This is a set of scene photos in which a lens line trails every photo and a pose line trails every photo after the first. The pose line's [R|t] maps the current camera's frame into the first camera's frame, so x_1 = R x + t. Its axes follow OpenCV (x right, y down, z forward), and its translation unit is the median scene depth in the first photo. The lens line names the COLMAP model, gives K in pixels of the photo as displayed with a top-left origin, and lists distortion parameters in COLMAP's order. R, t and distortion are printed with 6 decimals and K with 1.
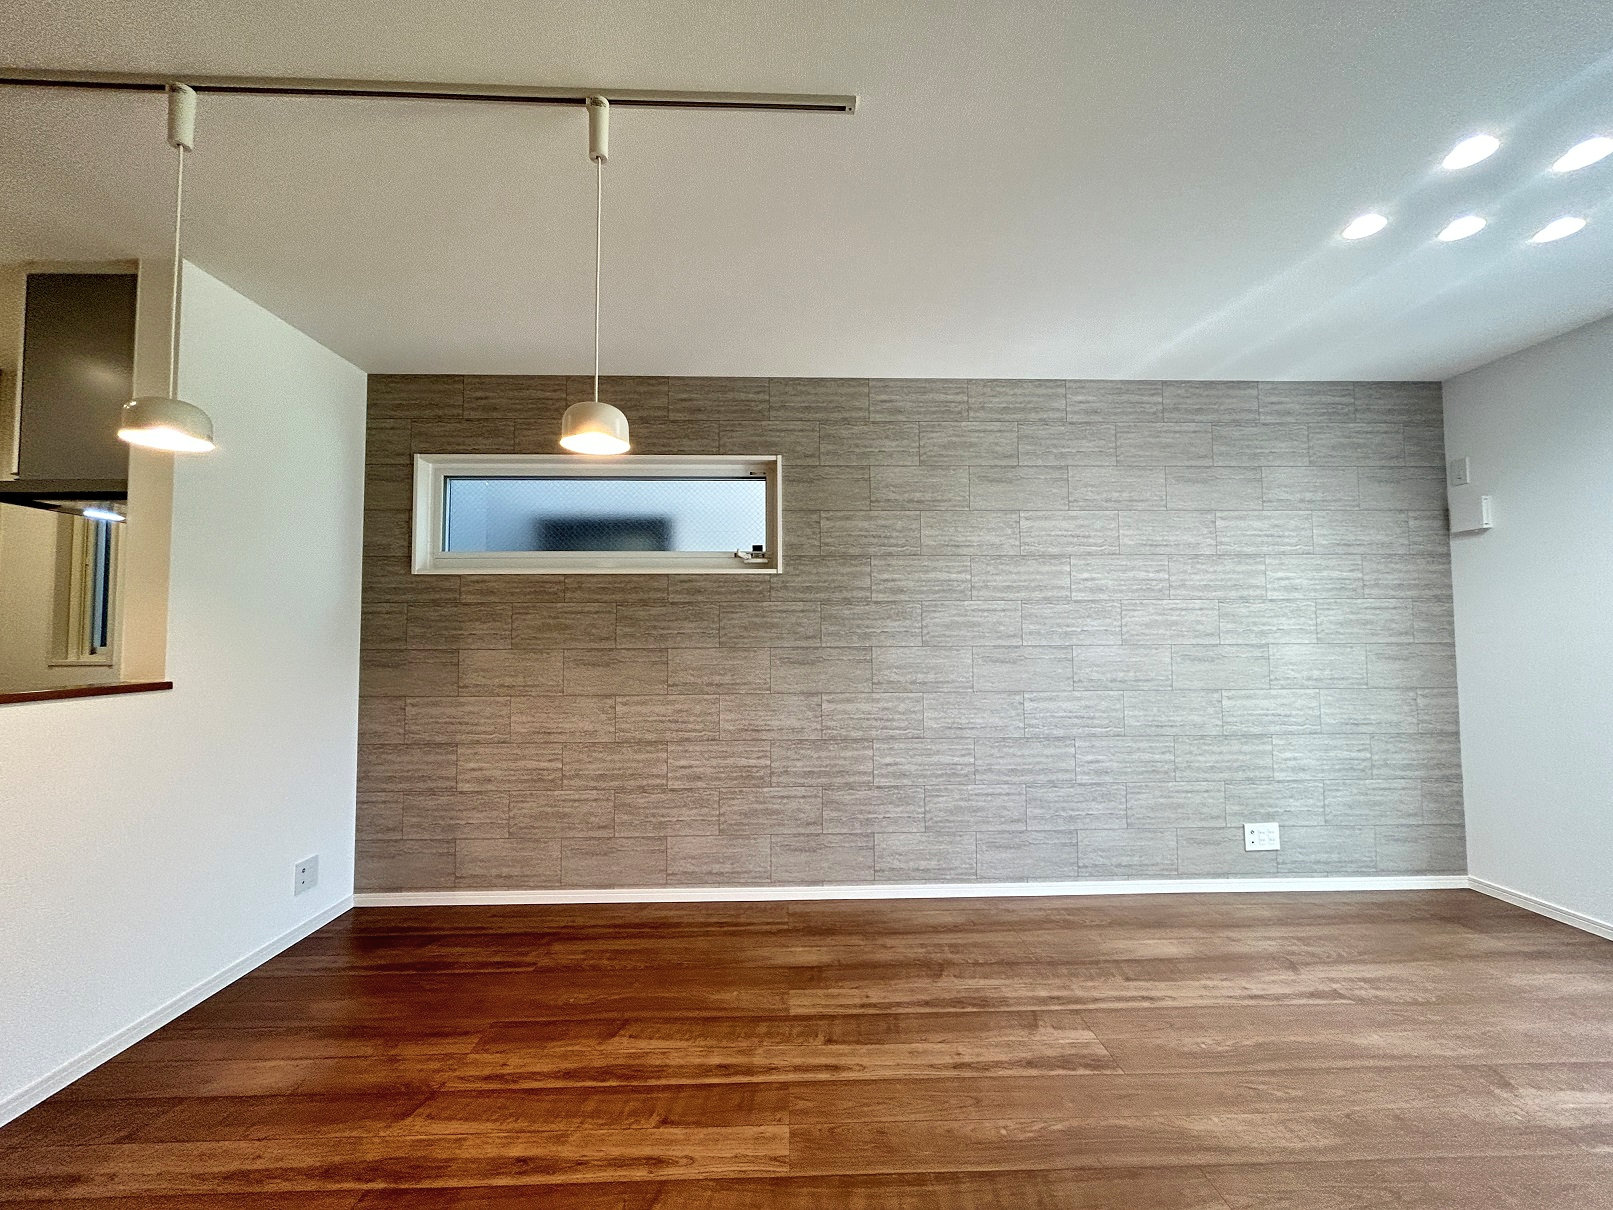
lens RADIAL K [[647.0, 0, 807.0], [0, 647.0, 597.2], [0, 0, 1]] dist [-0.001219, 0.000649]
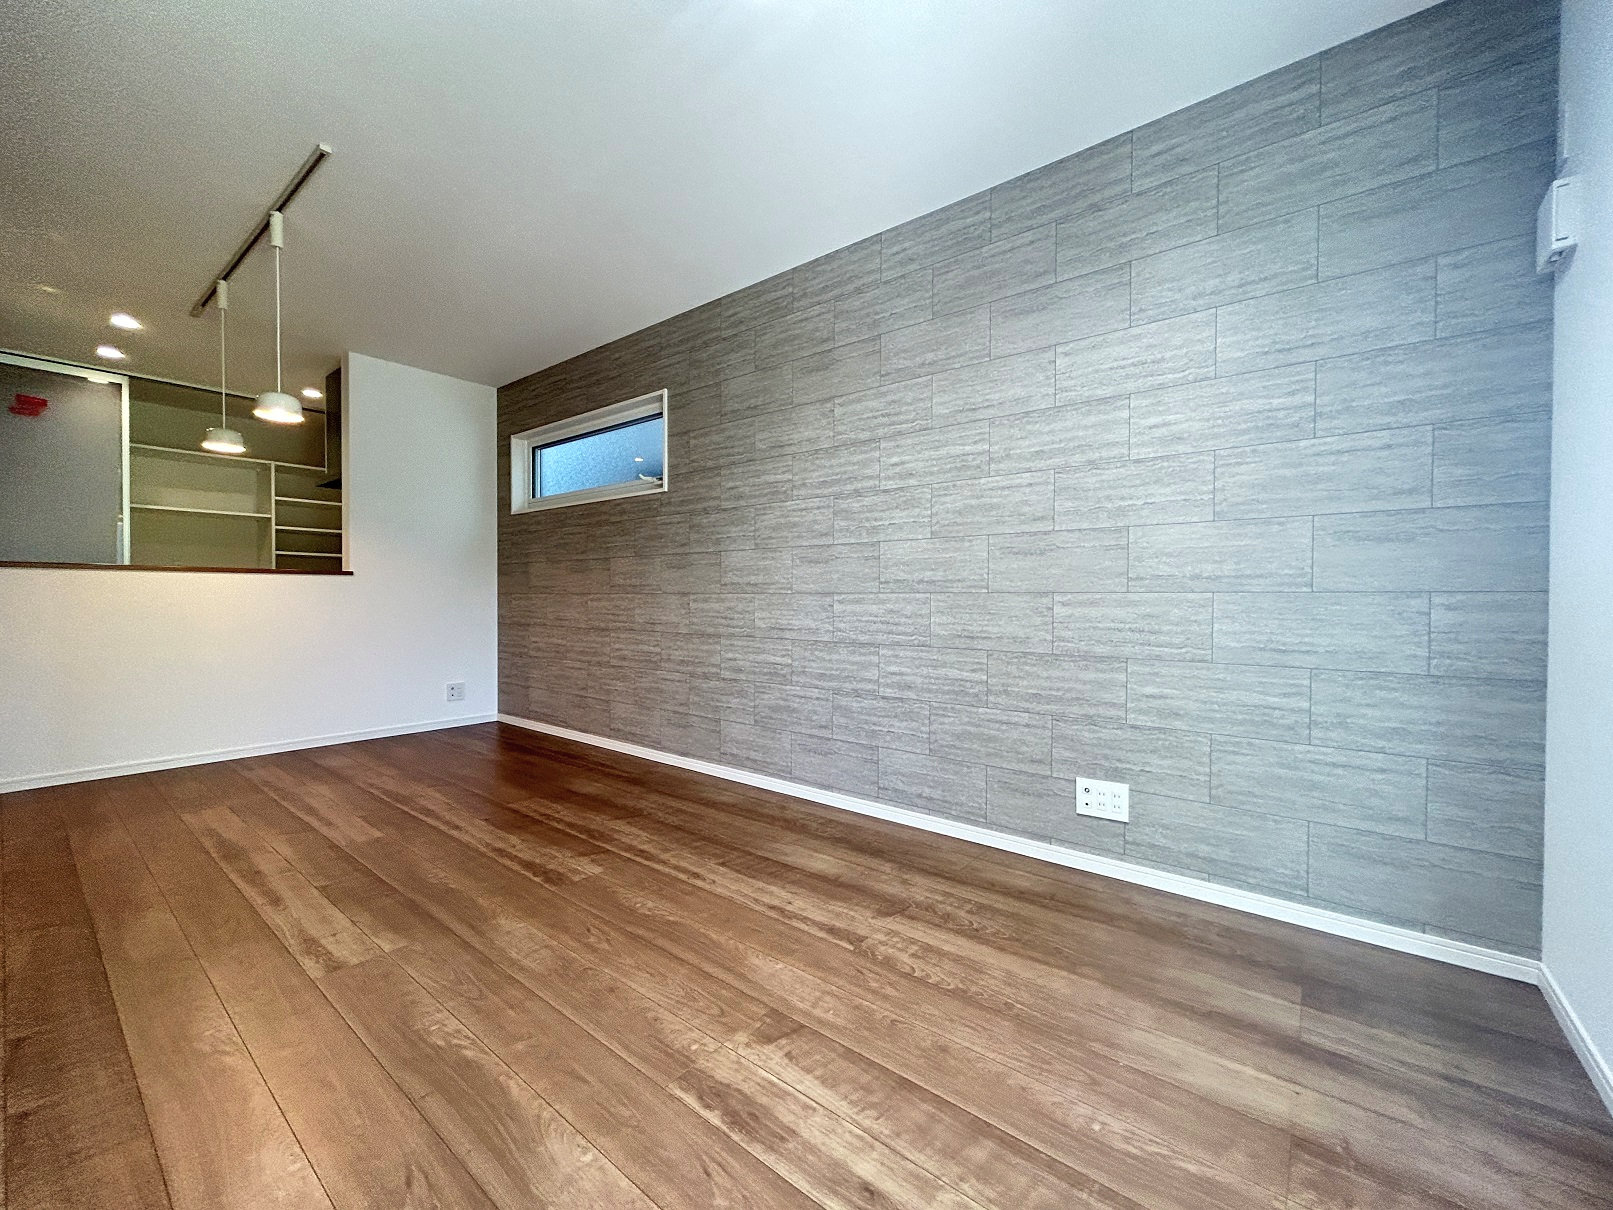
lens RADIAL K [[647.0, 0, 792.8], [0, 647.0, 593.3], [0, 0, 1]] dist [-0.001219, 0.000649]
pose [[0.759034, 0.006205, -0.651022, 0.902903], [0.034643, 0.998153, 0.049903, 0.097655], [0.650129, -0.060431, 0.757417, 0.254764]]
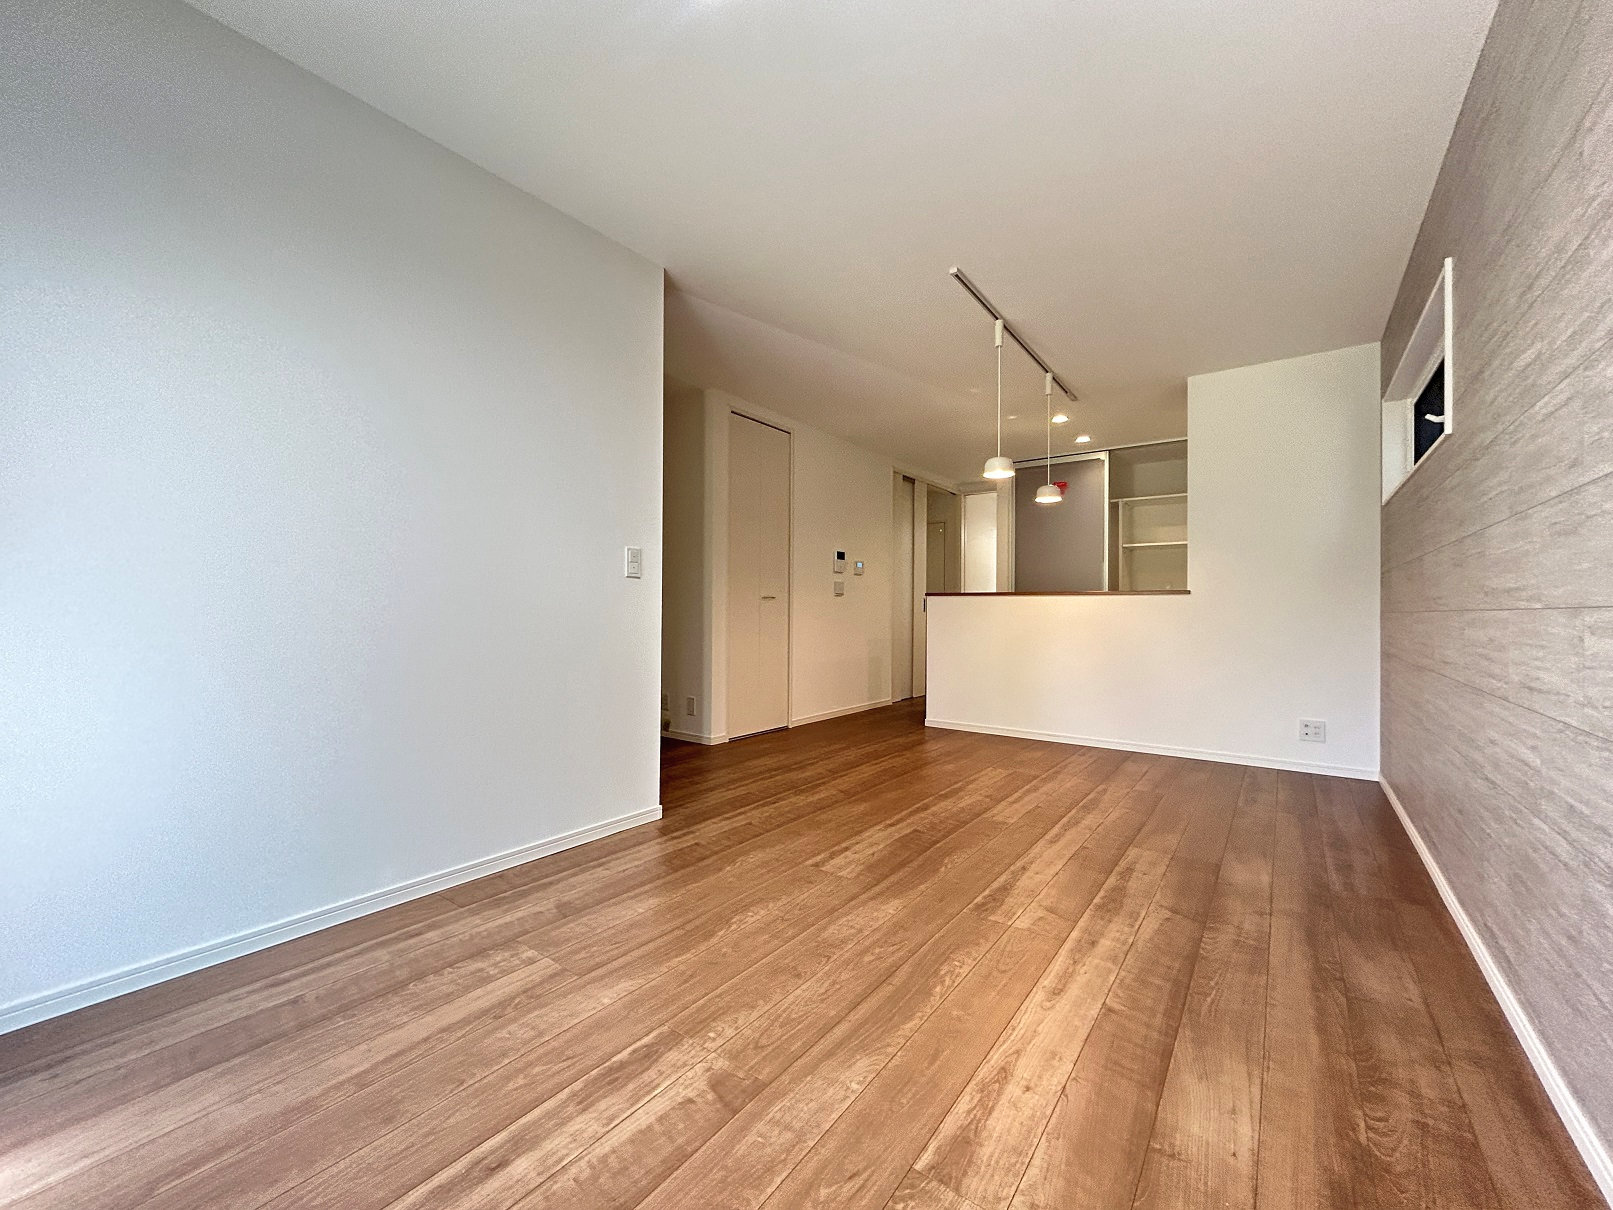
lens RADIAL K [[647.0, 0, 822.9], [0, 647.0, 607.6], [0, 0, 1]] dist [-0.001219, 0.000649]
pose [[-0.599606, -0.000820, -0.800295, 0.895190], [0.050028, 0.998005, -0.038505, 0.137399], [0.798730, -0.063125, -0.598369, 0.878955]]
